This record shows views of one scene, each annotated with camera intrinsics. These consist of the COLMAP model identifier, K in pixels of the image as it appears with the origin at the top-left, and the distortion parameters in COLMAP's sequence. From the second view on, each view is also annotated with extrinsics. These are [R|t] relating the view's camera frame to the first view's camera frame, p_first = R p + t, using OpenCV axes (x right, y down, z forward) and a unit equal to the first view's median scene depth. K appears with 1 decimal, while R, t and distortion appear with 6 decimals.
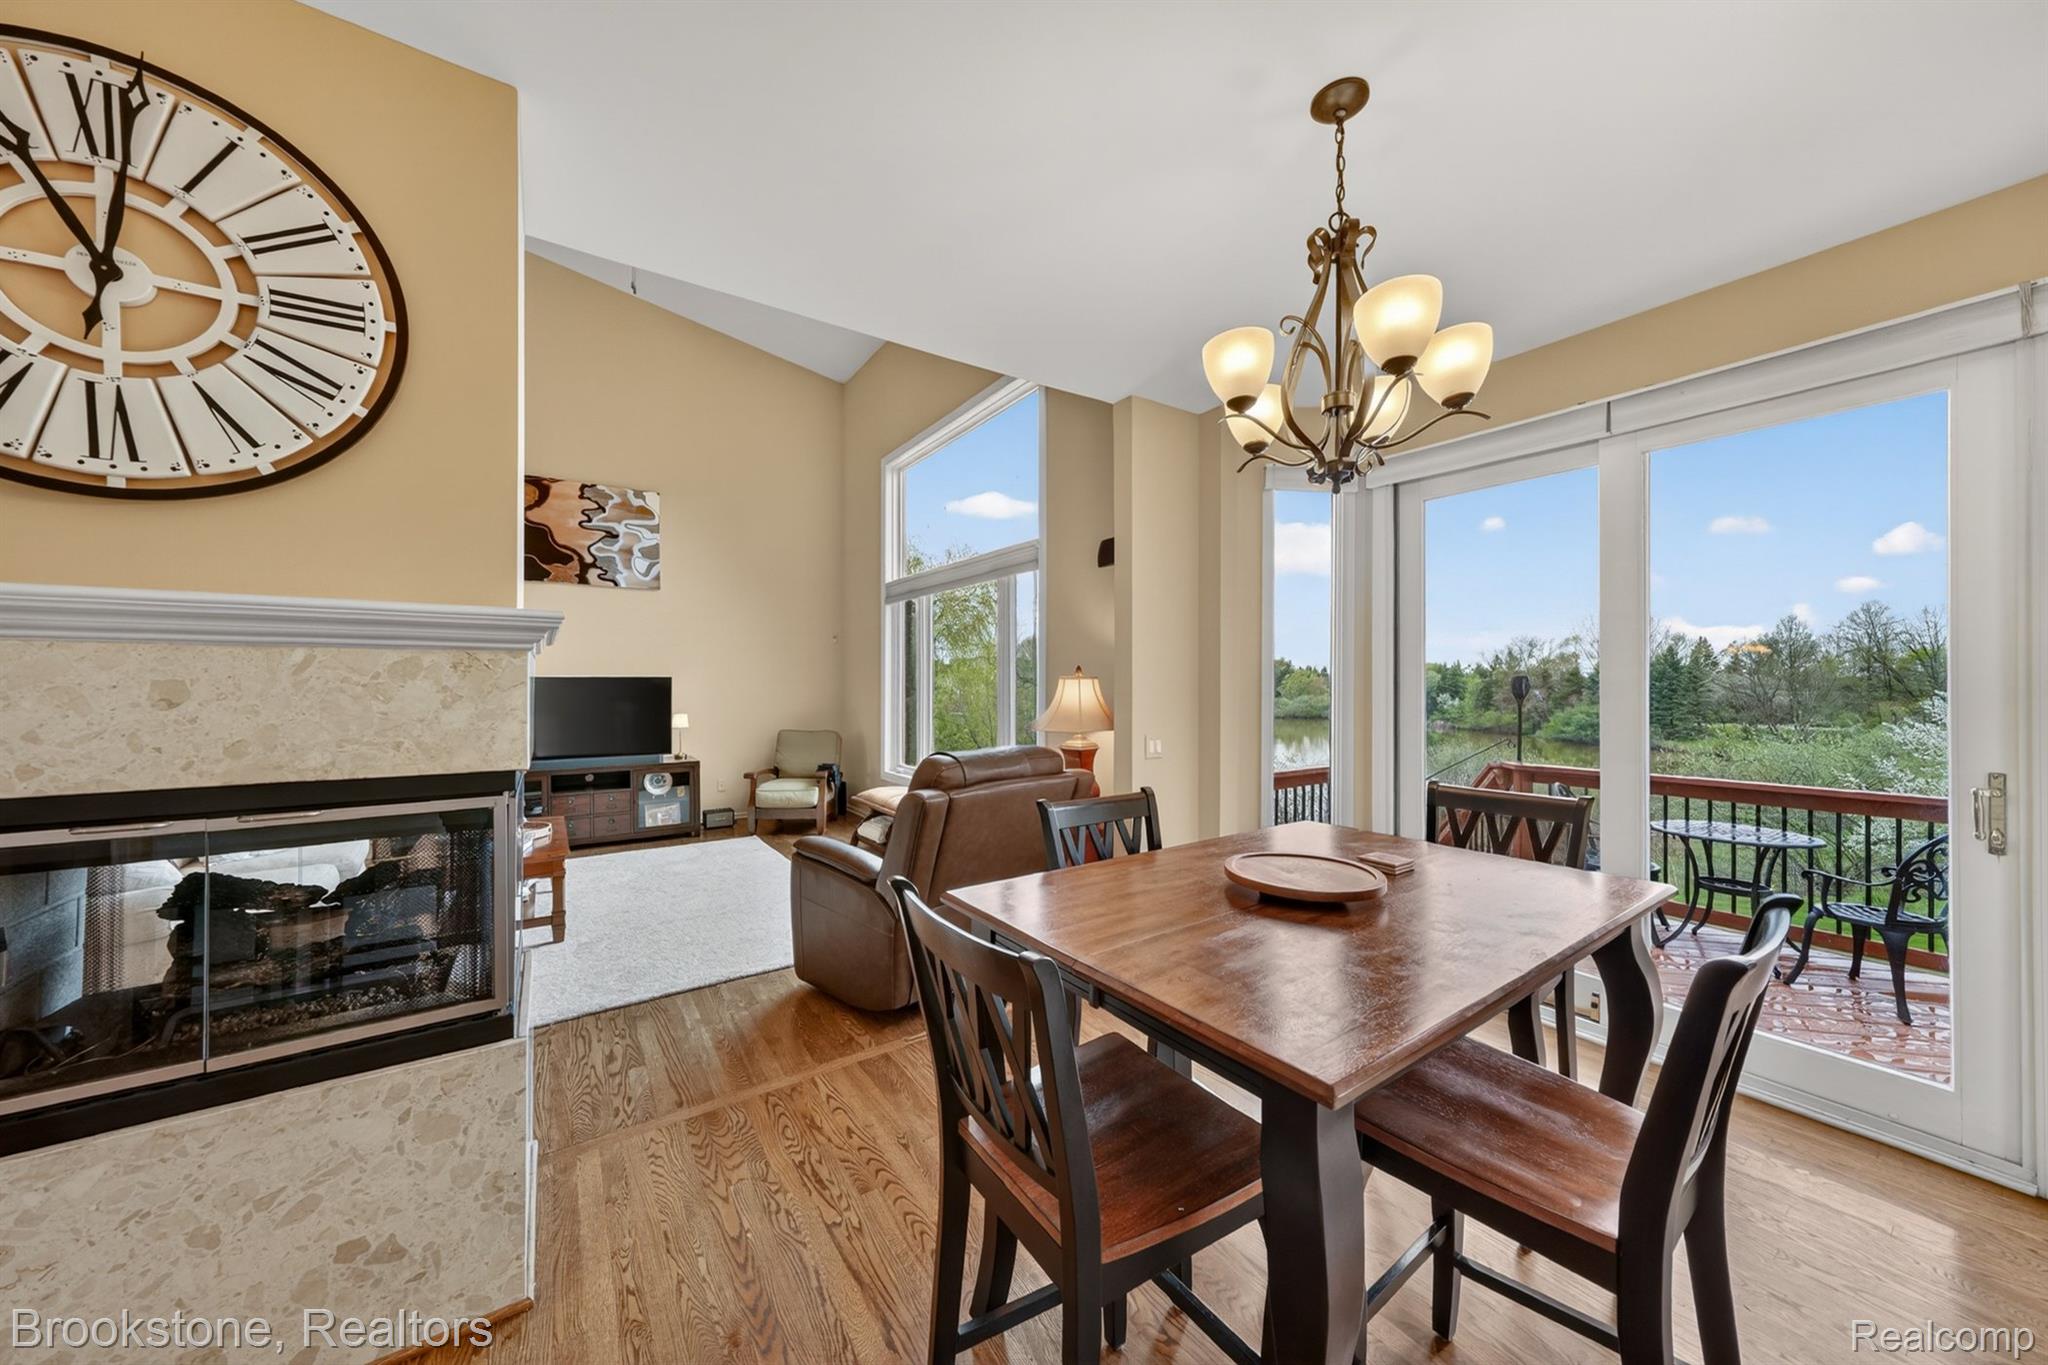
lens RADIAL K [[699.8, 0, 1024.0], [0, 699.8, 682.5], [0, 0, 1]] dist [0.002125, 0.000080]
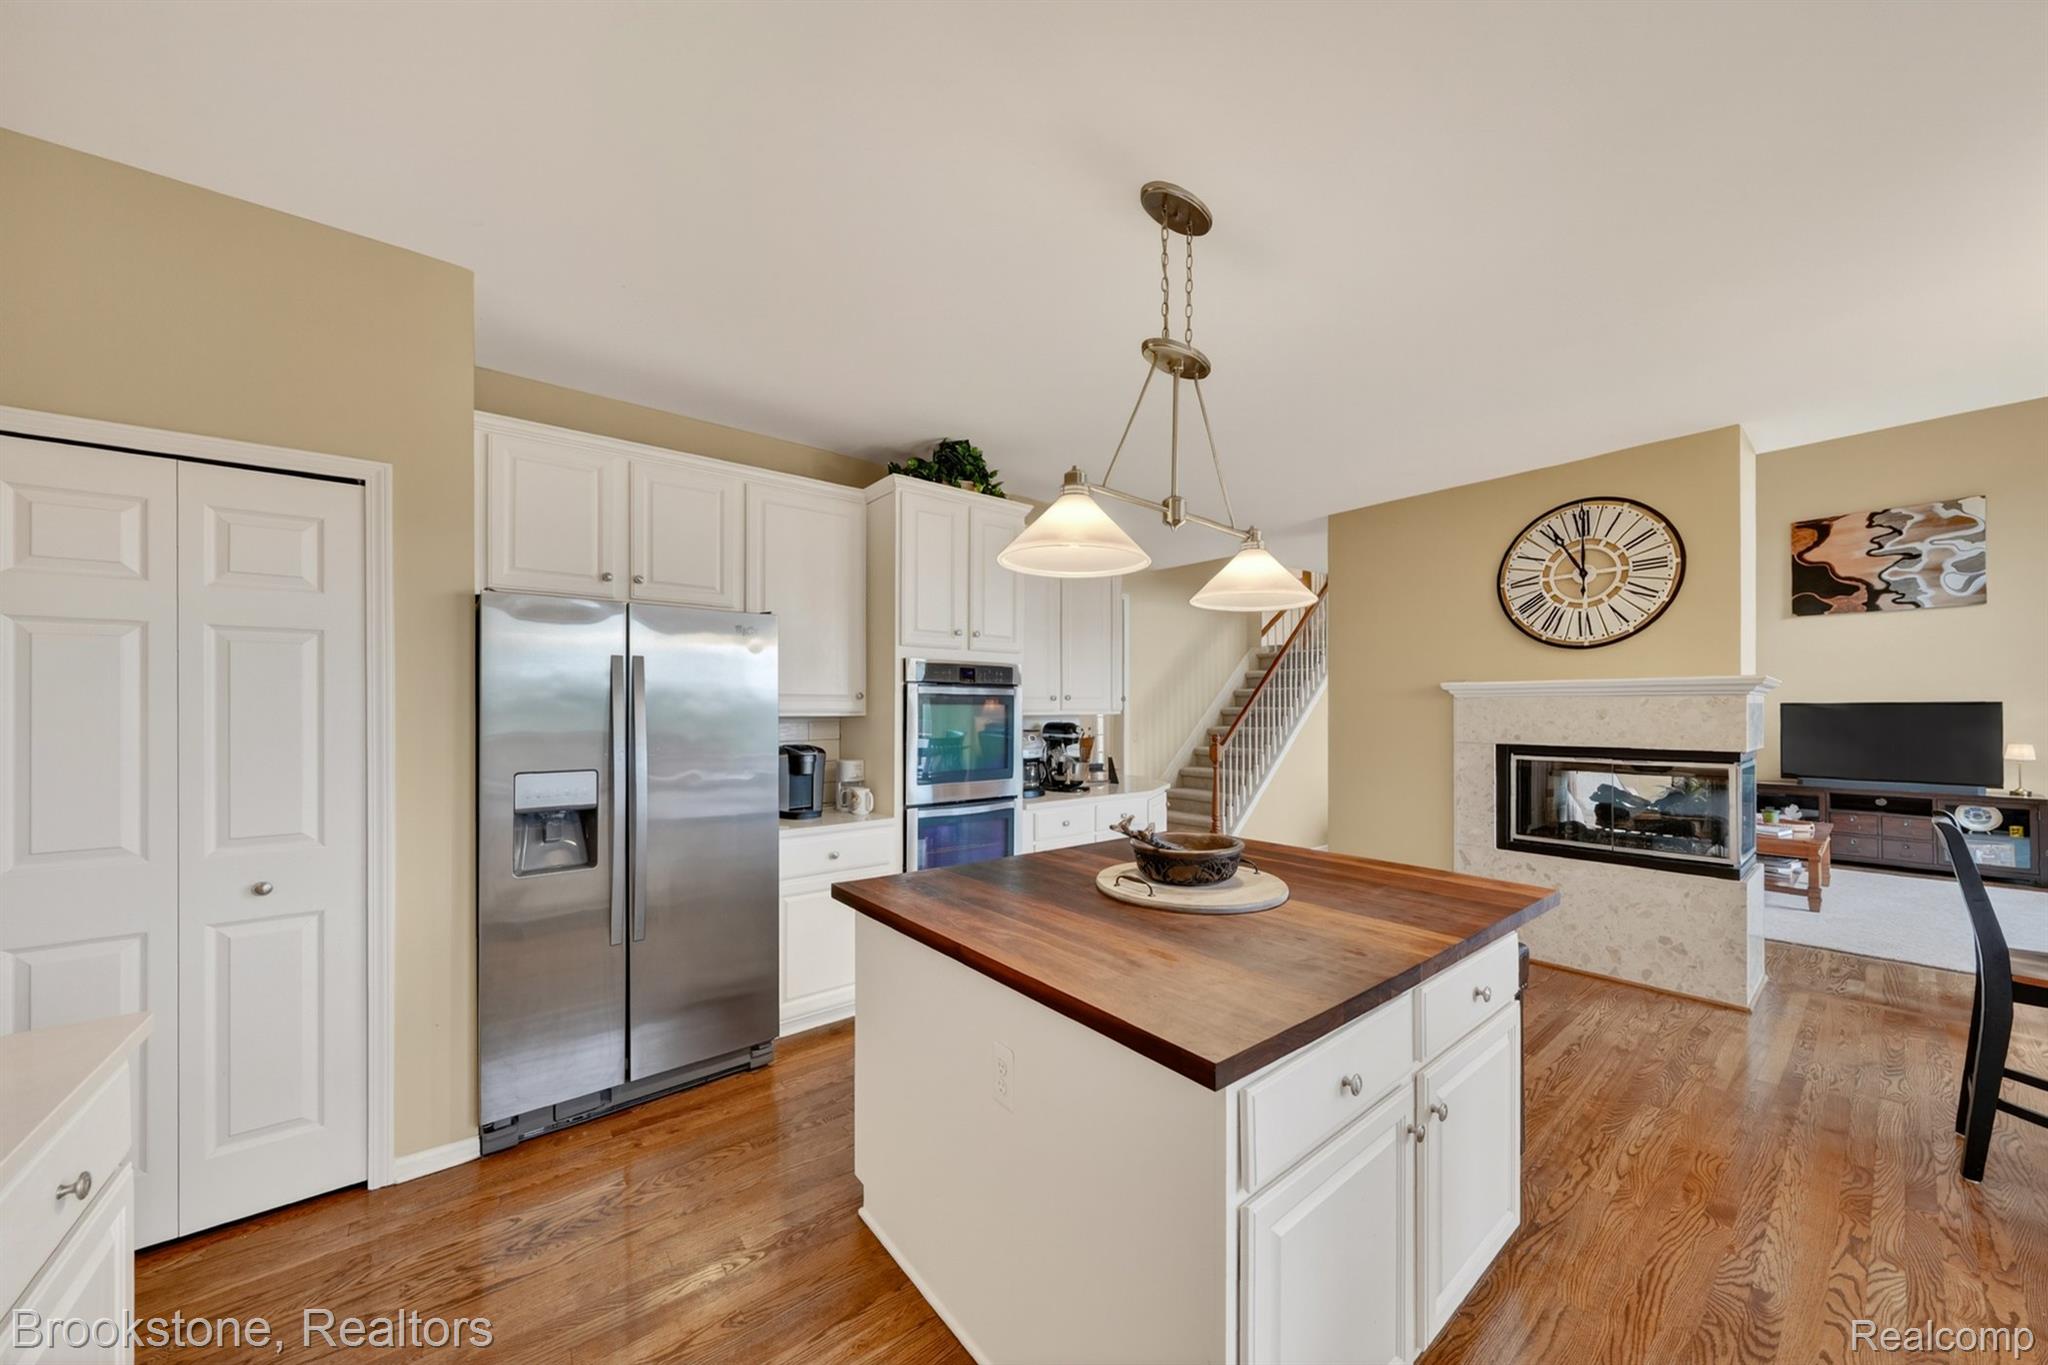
lens RADIAL K [[697.7, 0, 1029.4], [0, 697.7, 705.4], [0, 0, 1]] dist [-0.000145, -0.000003]
pose [[0.083127, -0.004315, -0.996530, 0.284733], [0.002450, 0.999988, -0.004125, -0.002717], [0.996536, -0.002098, 0.083137, -0.311985]]
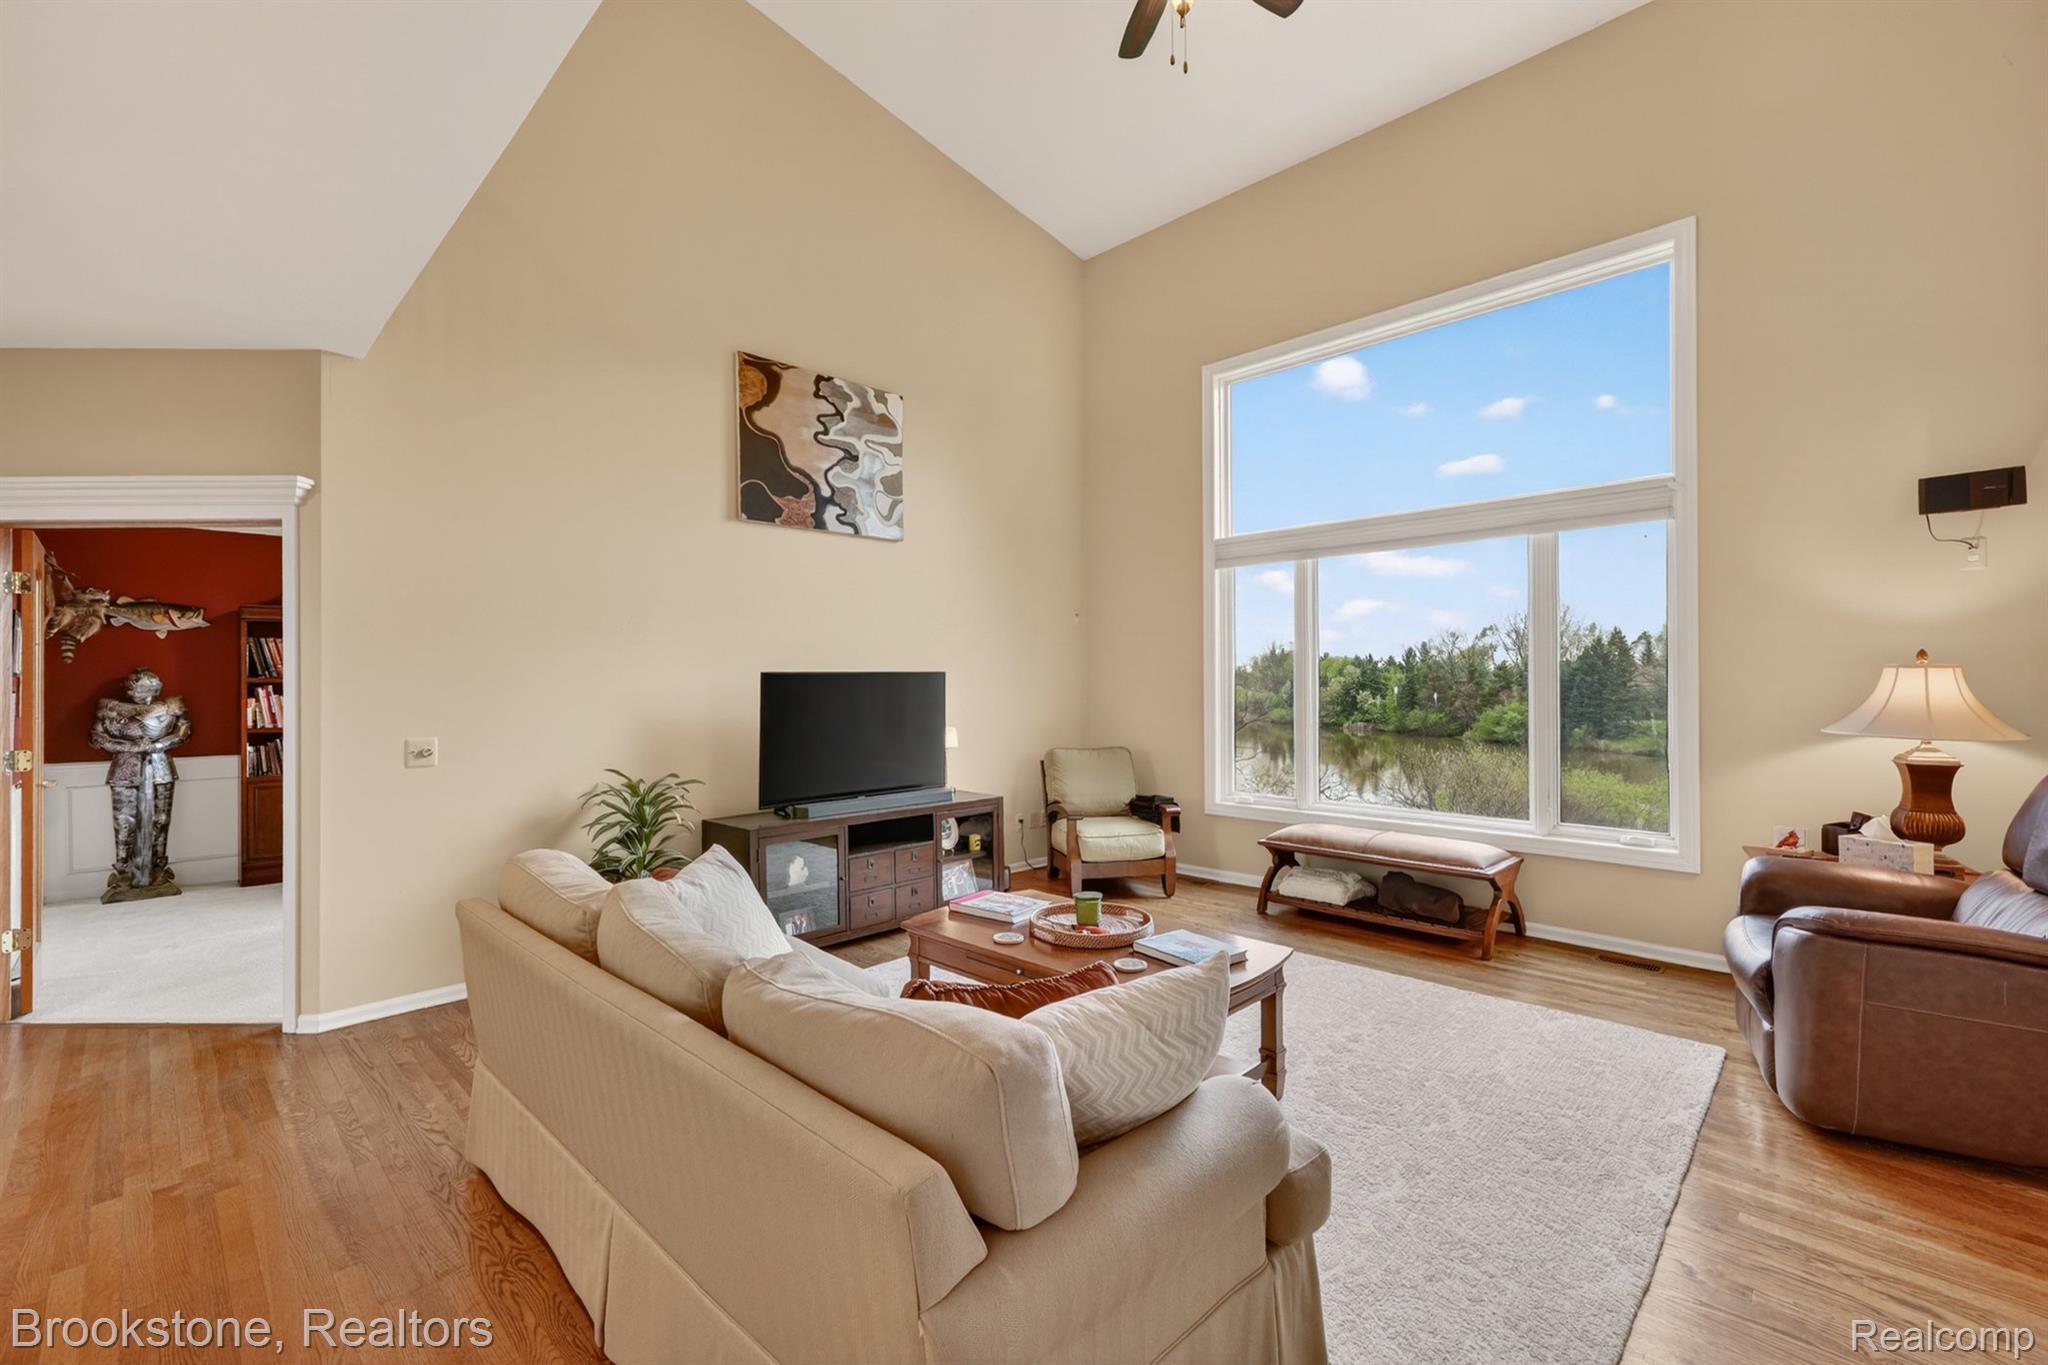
lens RADIAL K [[869.8, 0, 1024.0], [0, 869.8, 682.5], [0, 0, 1]] dist [0.001060, 0.000131]
pose [[0.983237, -0.006443, 0.182220, -0.606796], [0.006088, 0.999978, 0.002511, 0.000672], [-0.182232, -0.001359, 0.983255, 0.177675]]
